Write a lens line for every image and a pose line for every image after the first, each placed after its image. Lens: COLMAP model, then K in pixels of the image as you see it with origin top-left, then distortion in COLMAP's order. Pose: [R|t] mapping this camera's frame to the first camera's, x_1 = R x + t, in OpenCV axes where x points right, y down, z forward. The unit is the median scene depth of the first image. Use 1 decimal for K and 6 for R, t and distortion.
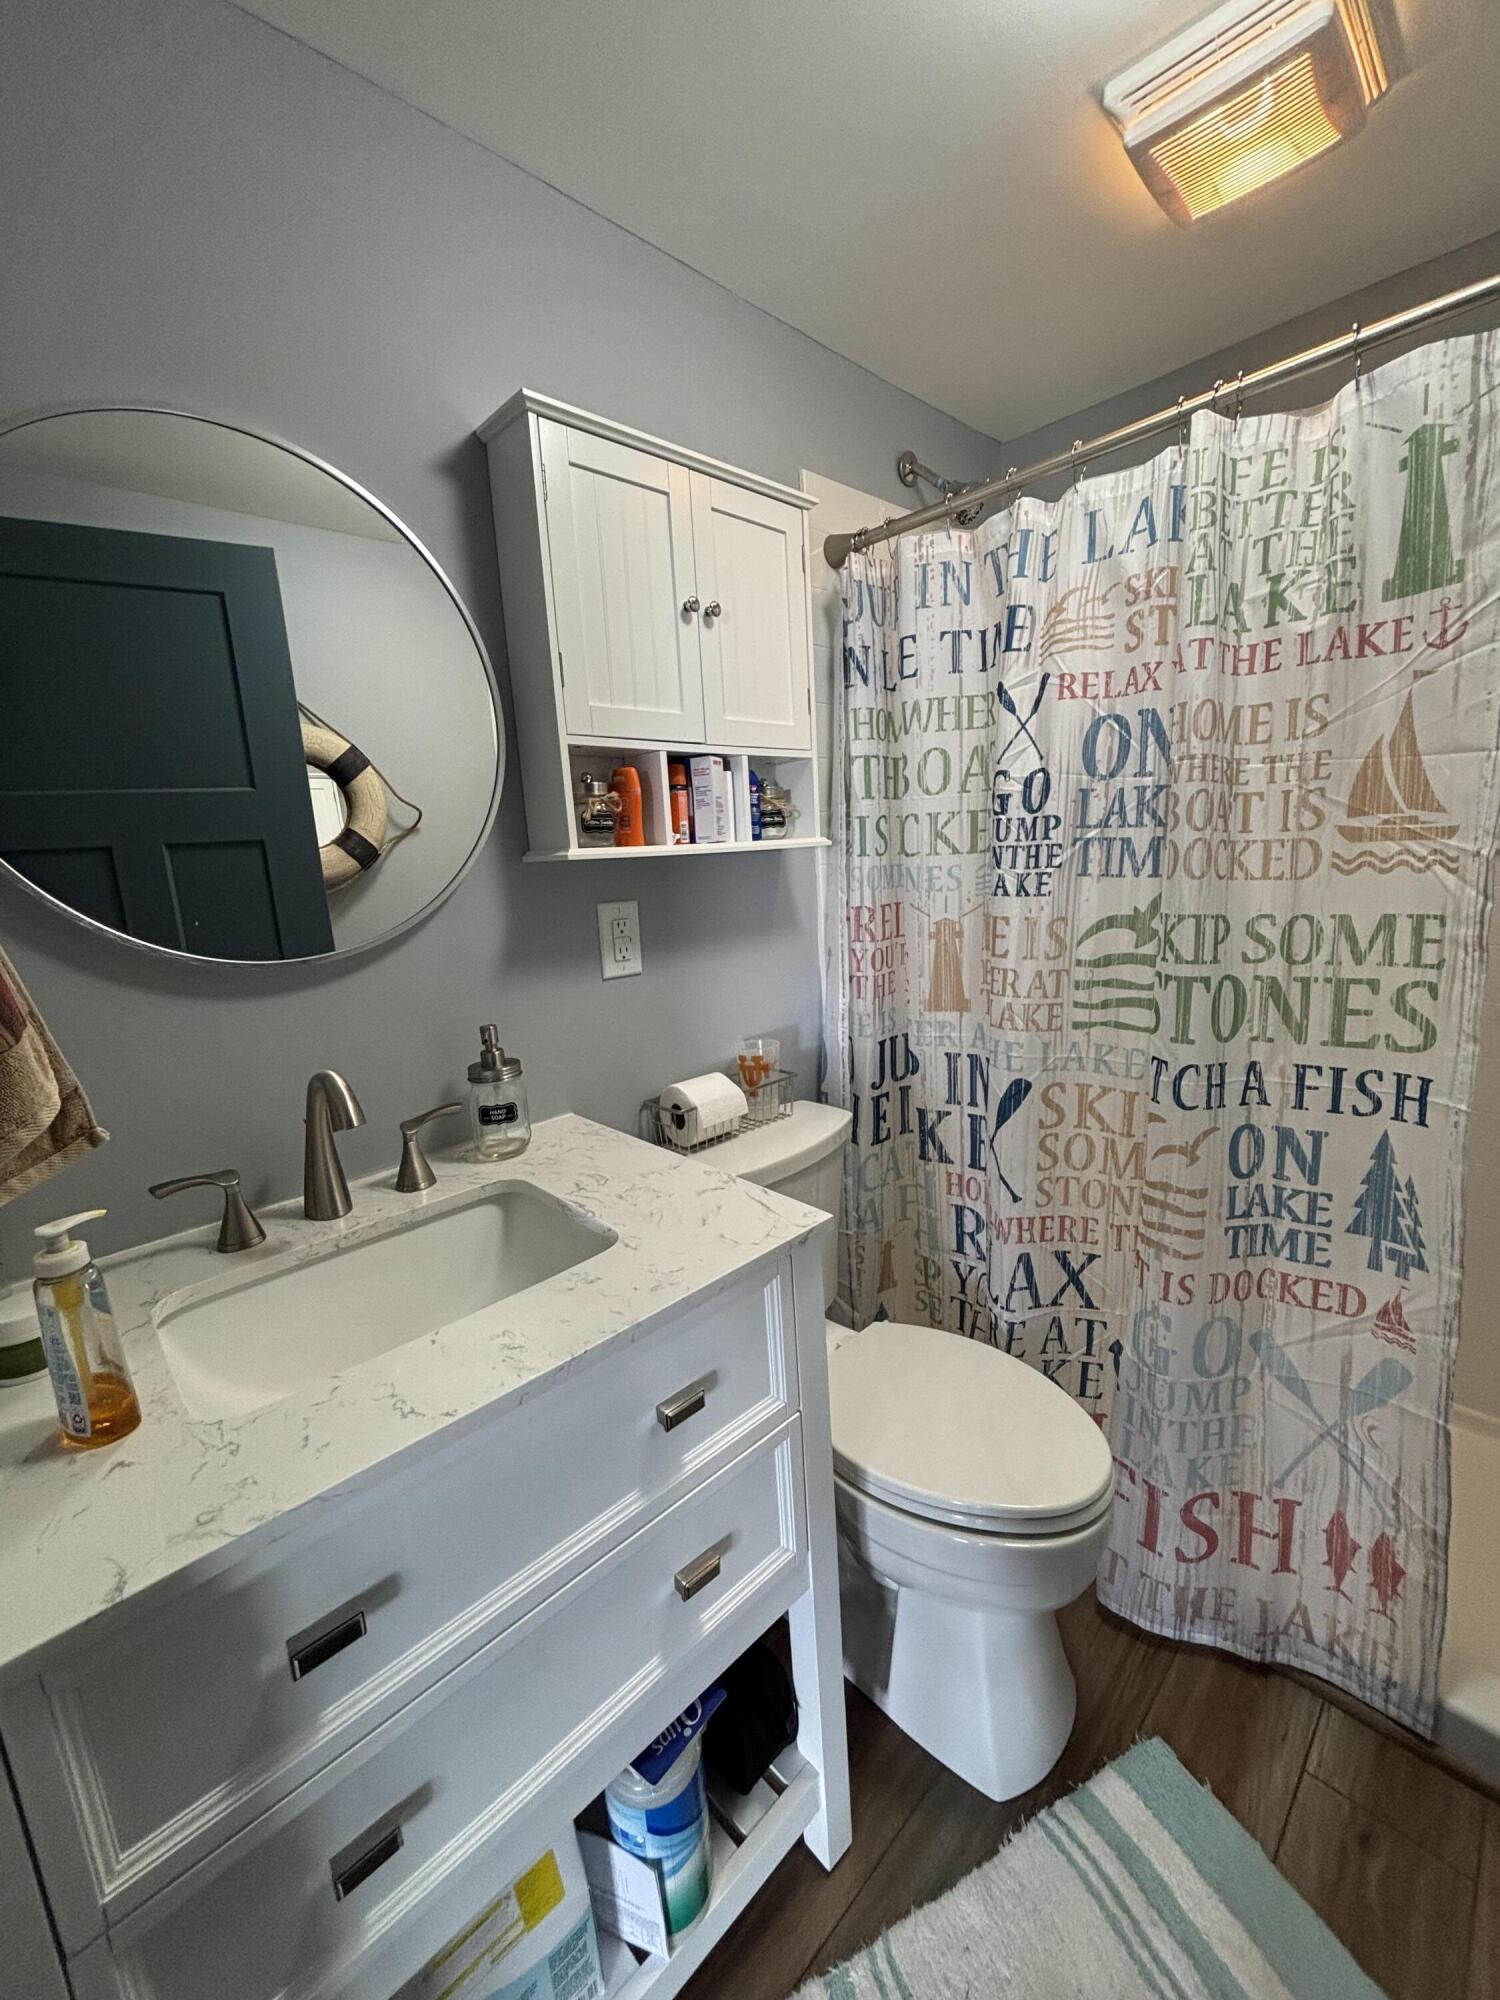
lens RADIAL K [[802.1, 0, 748.6], [0, 802.1, 995.9], [0, 0, 1]] dist [-0.004333, -0.000152]
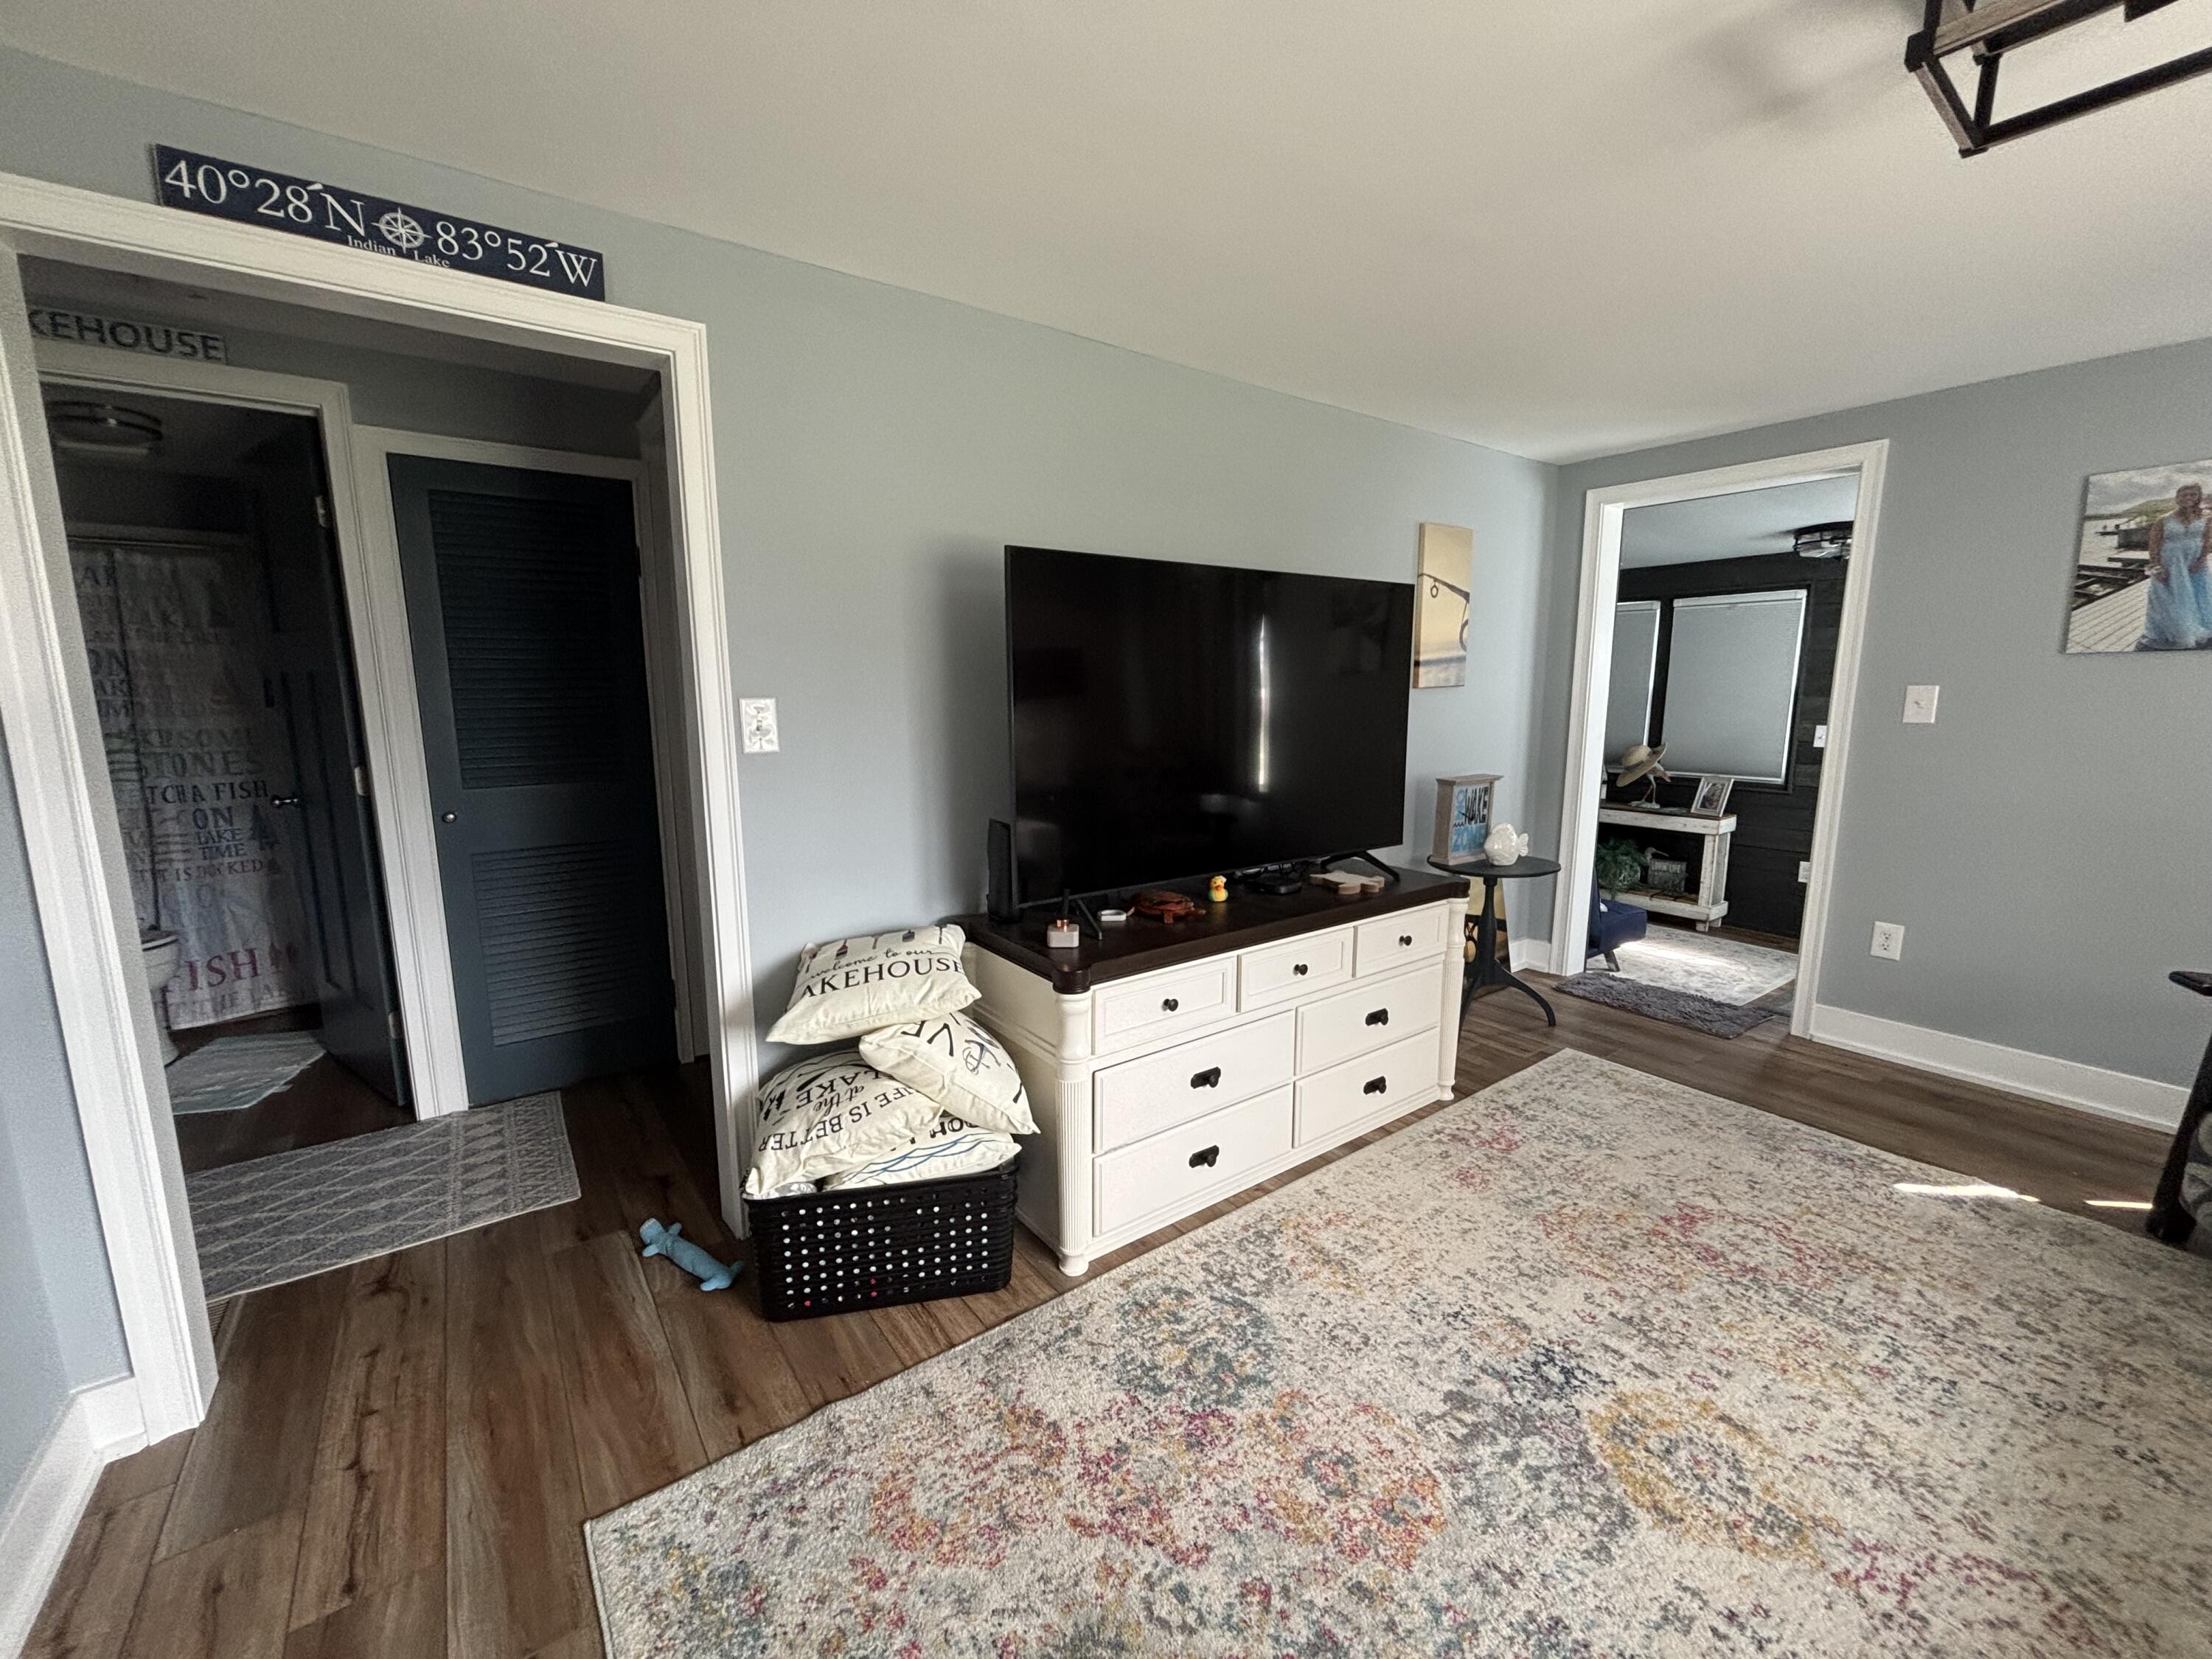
lens RADIAL K [[887.1, 0, 1097.4], [0, 887.1, 830.8], [0, 0, 1]] dist [-0.004333, -0.000152]
pose [[0.132490, -0.103566, 0.985759, -1.826539], [0.170970, 0.982007, 0.080193, 0.502737], [-0.976328, 0.157910, 0.147813, -2.266254]]
